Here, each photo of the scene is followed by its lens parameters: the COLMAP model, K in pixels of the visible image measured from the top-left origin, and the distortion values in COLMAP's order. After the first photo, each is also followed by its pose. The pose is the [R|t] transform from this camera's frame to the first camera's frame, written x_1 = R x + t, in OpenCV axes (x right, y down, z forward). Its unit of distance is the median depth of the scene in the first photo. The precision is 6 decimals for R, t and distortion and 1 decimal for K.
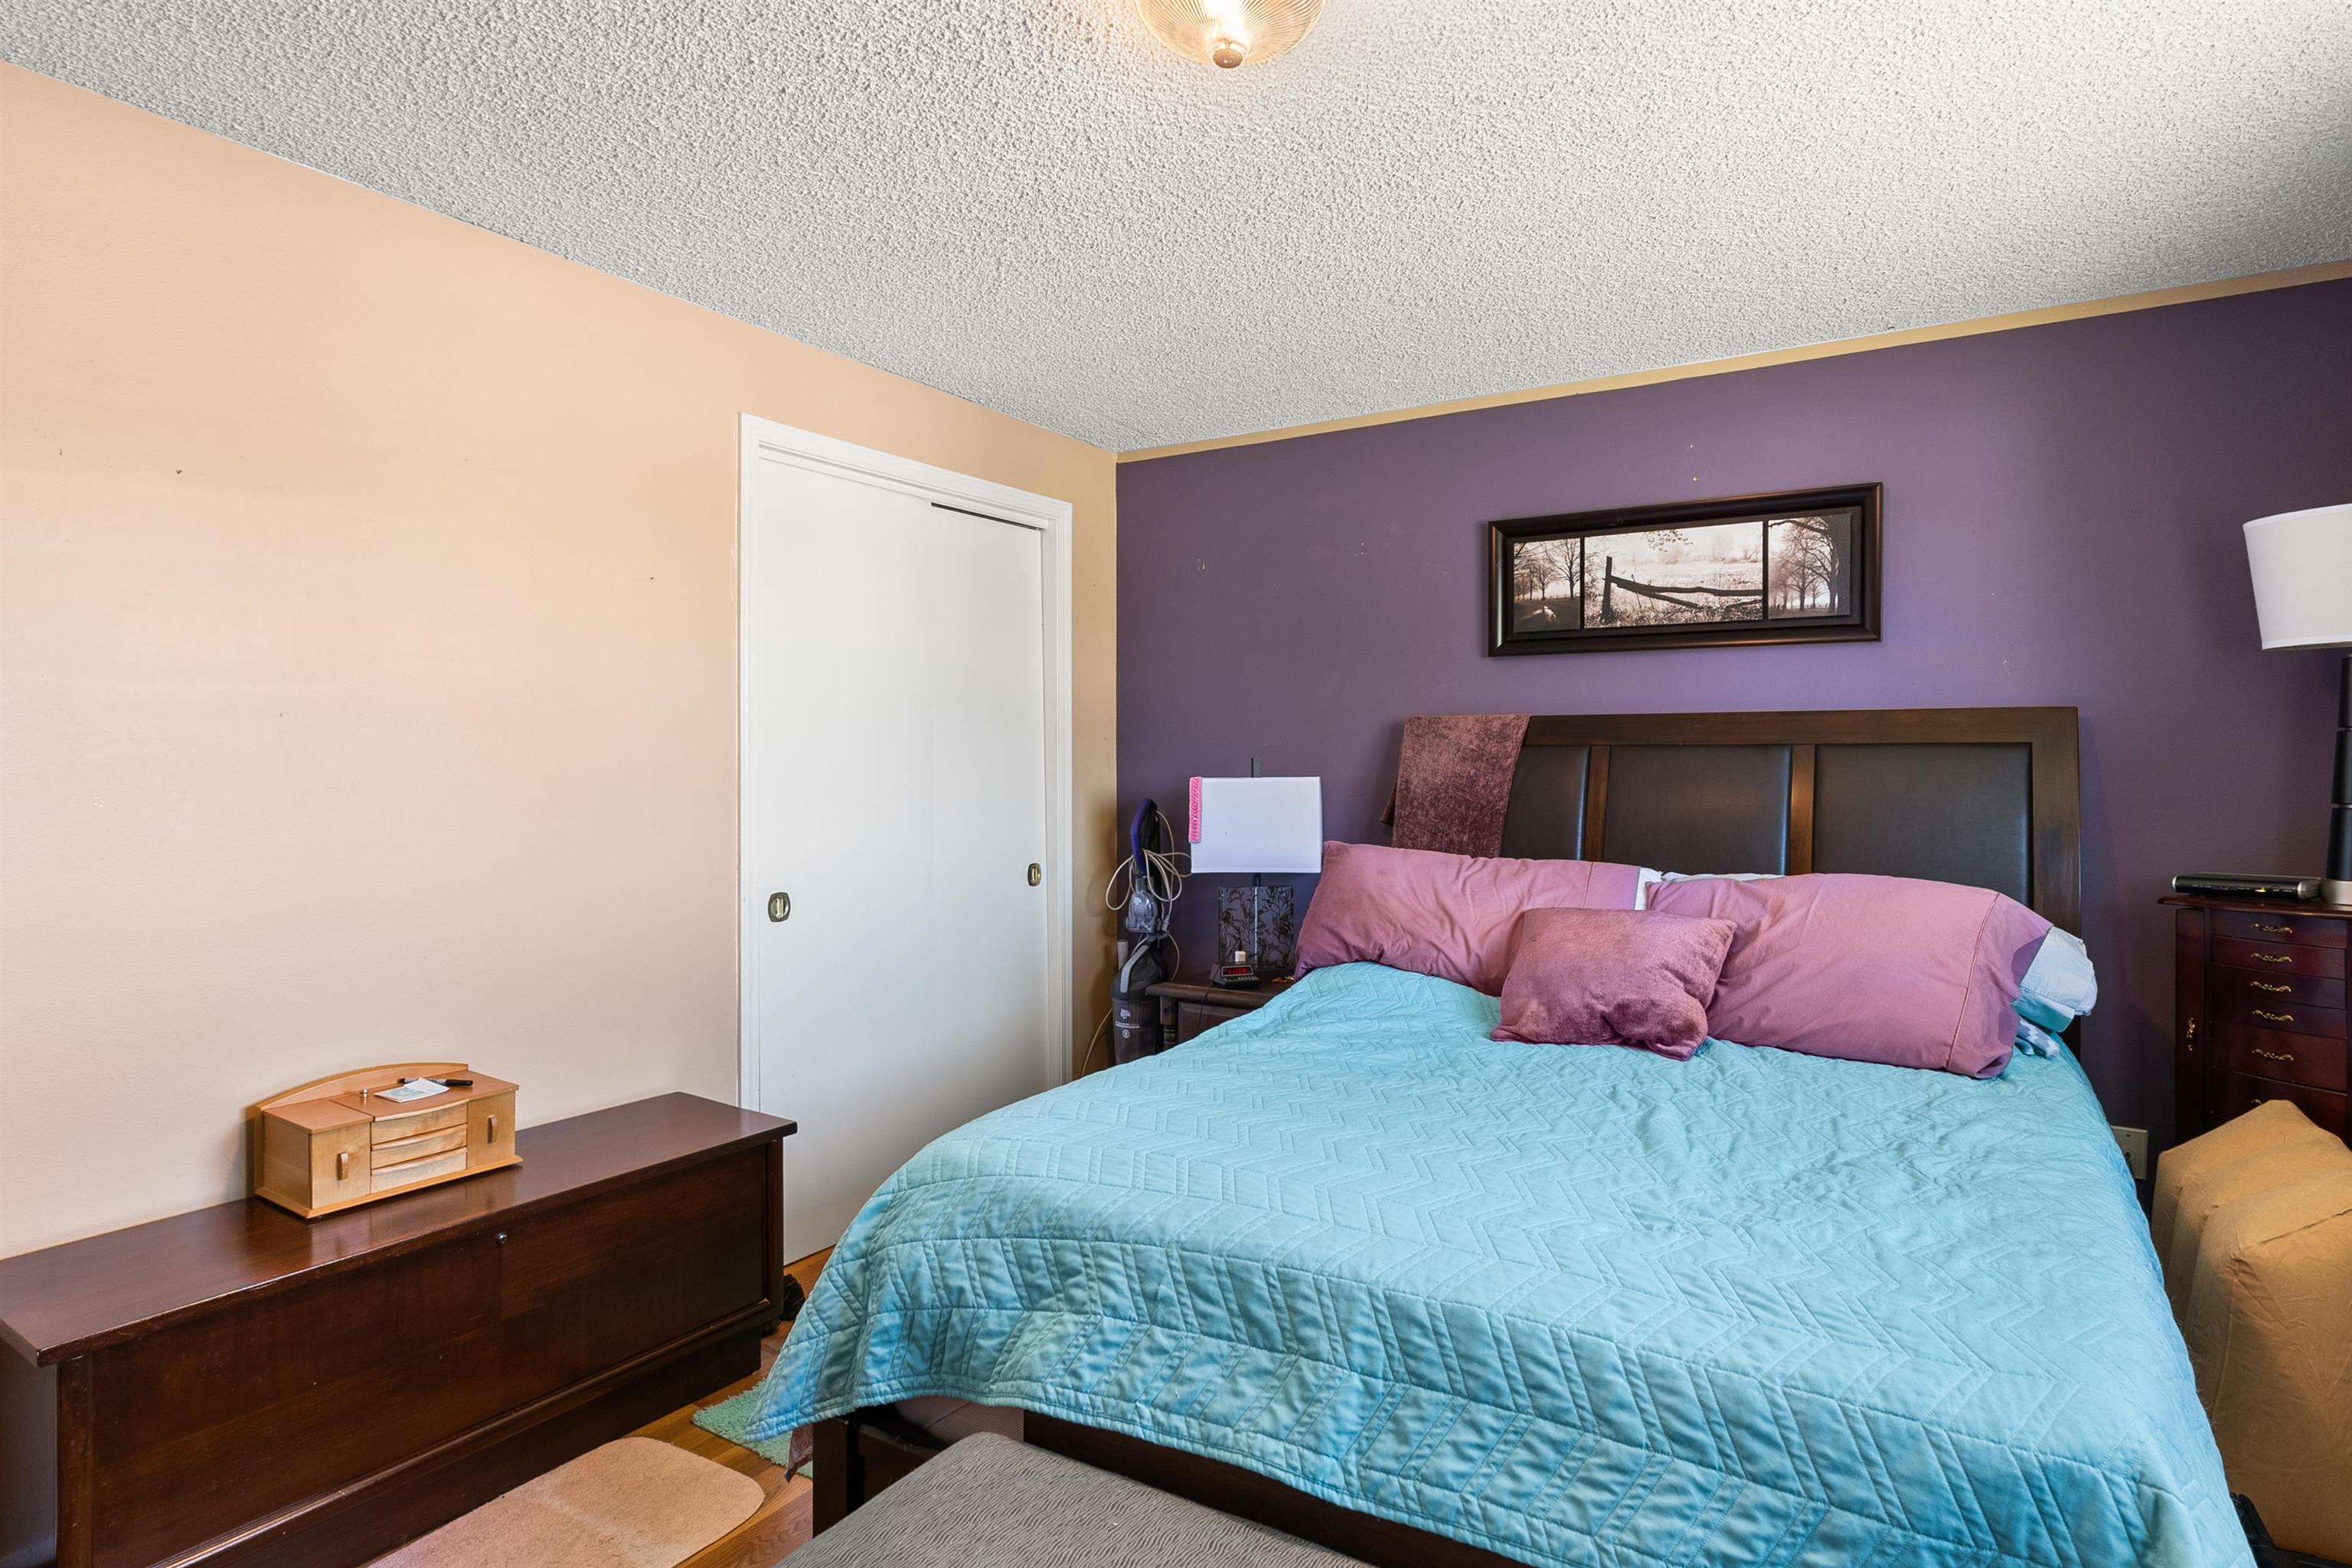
lens RADIAL K [[1241.7, 0, 1190.2], [0, 1241.7, 776.5], [0, 0, 1]] dist [-0.014537, 0.001486]
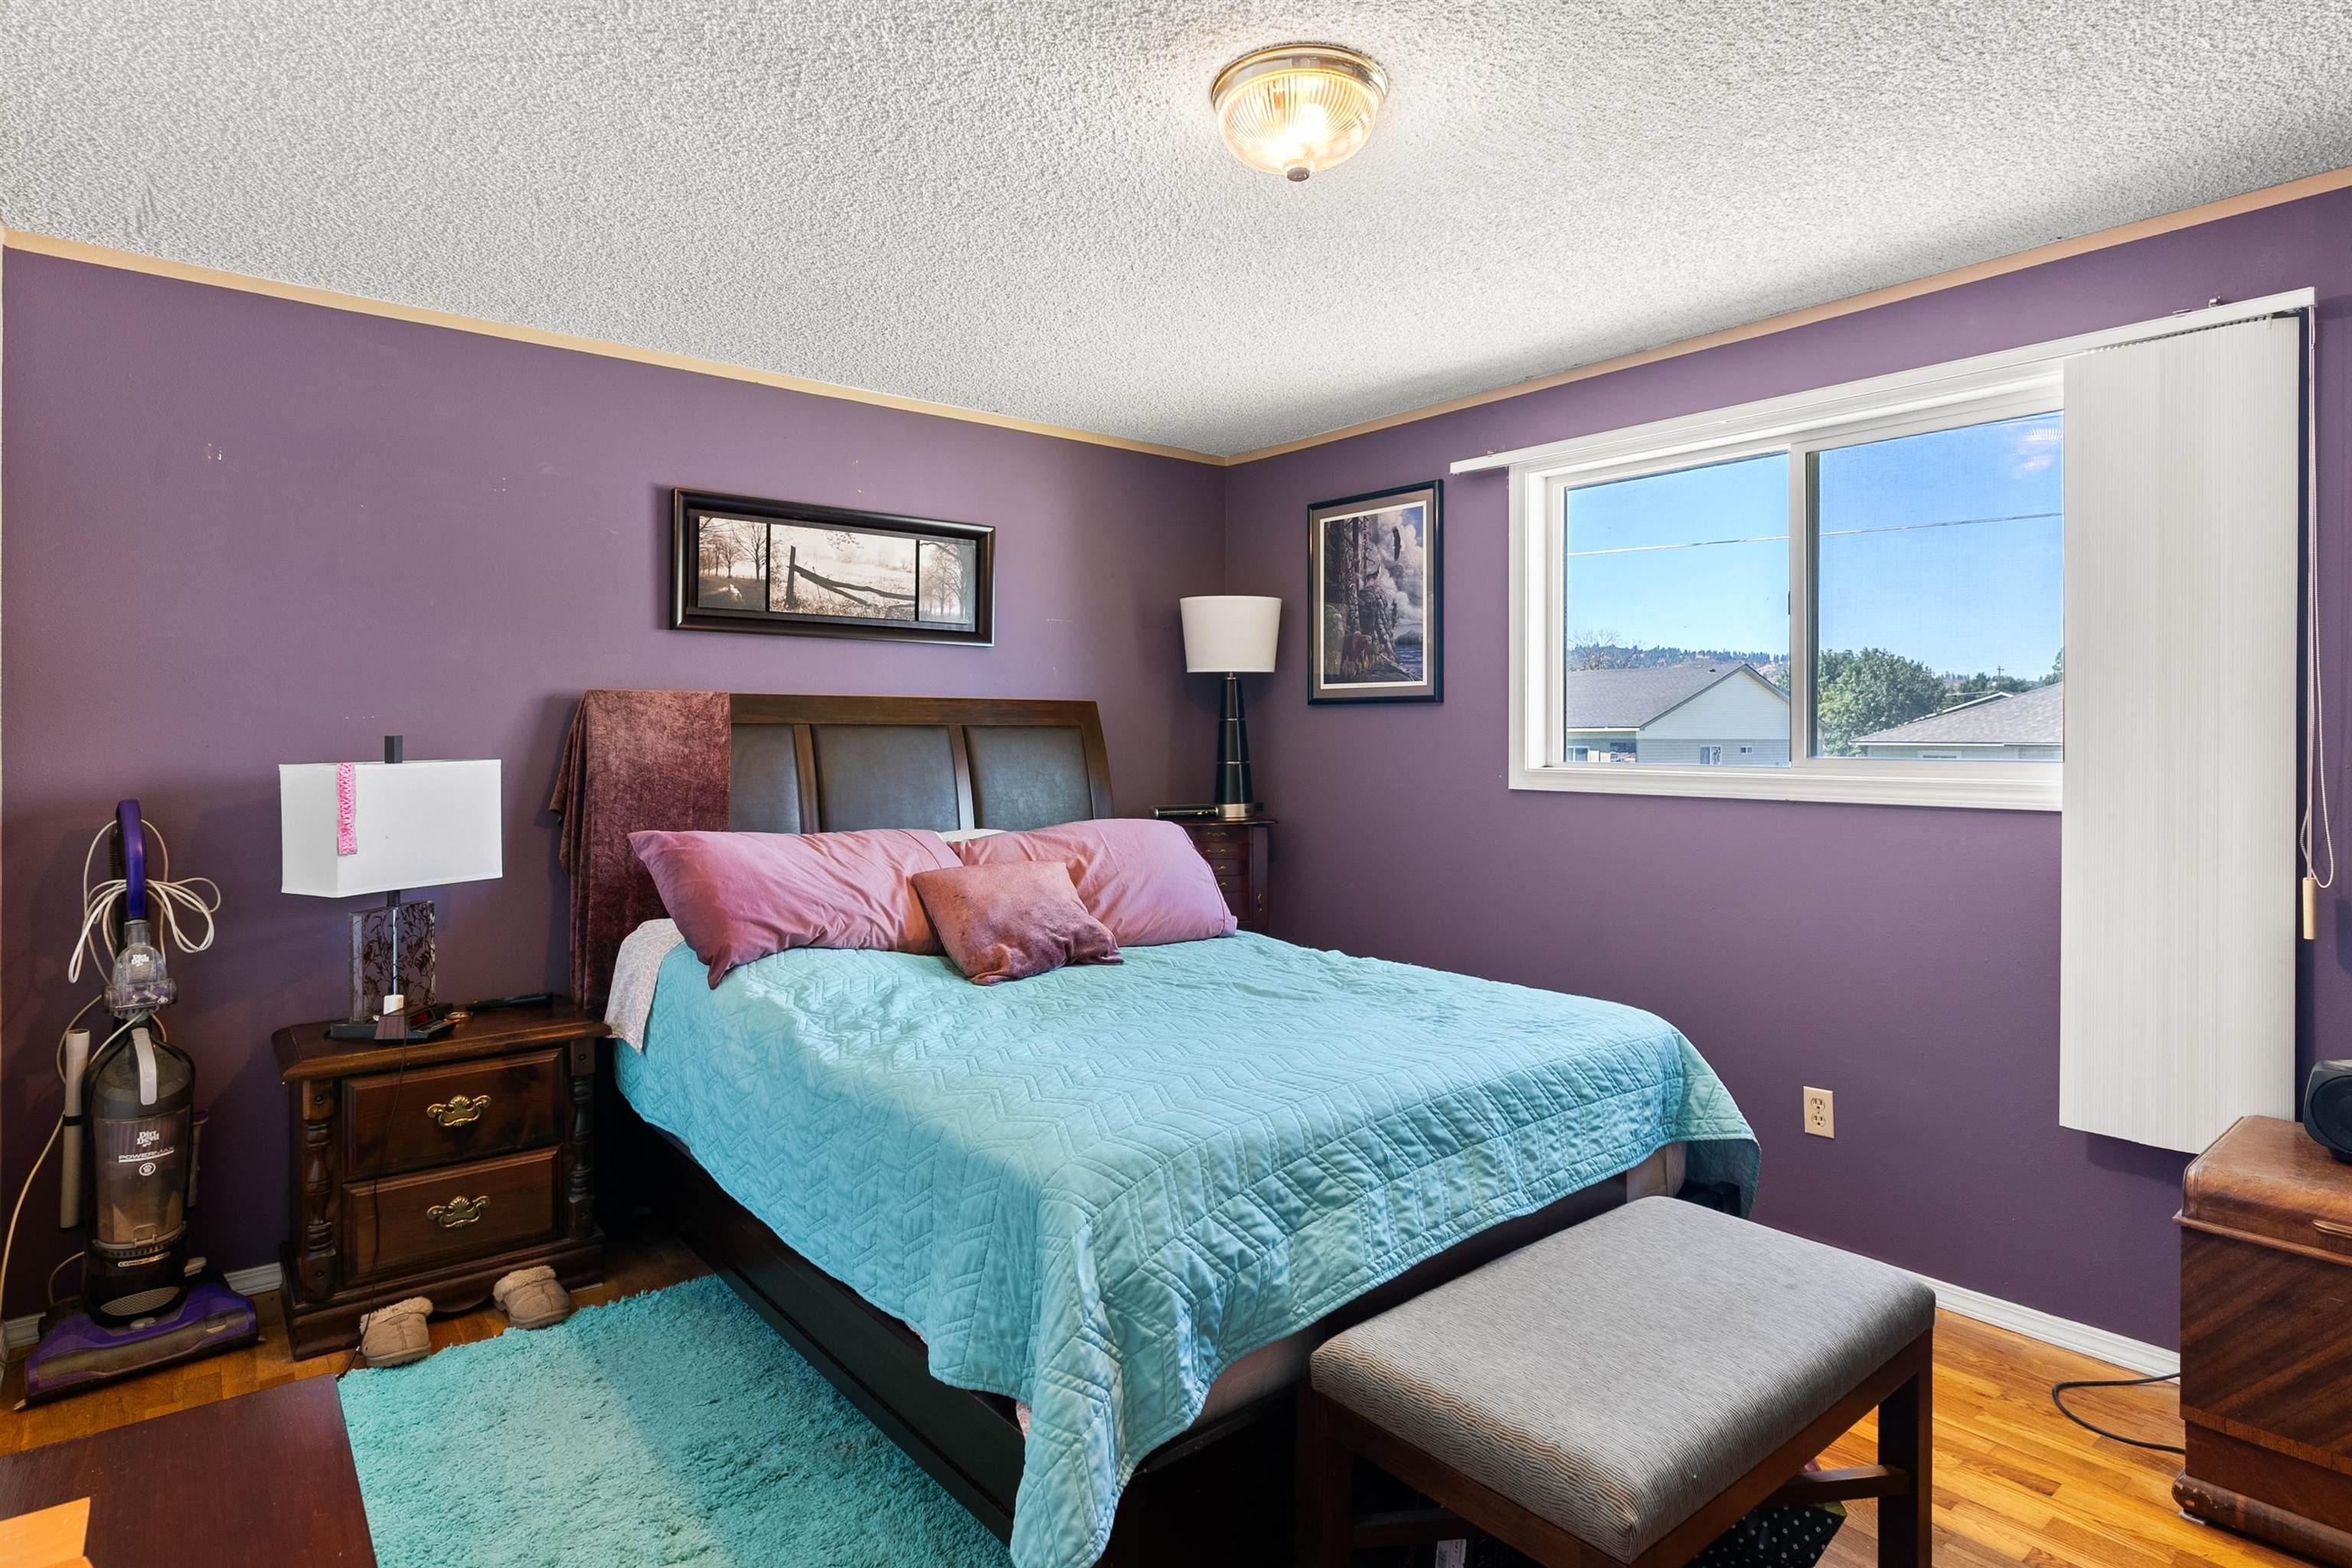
lens RADIAL K [[1241.7, 0, 1186.2], [0, 1241.7, 765.8], [0, 0, 1]] dist [-0.014537, 0.001486]
pose [[0.320596, -0.023340, 0.946928, -0.629658], [0.015158, 0.999695, 0.019509, -0.005929], [-0.947095, 0.008099, 0.320852, 0.382693]]
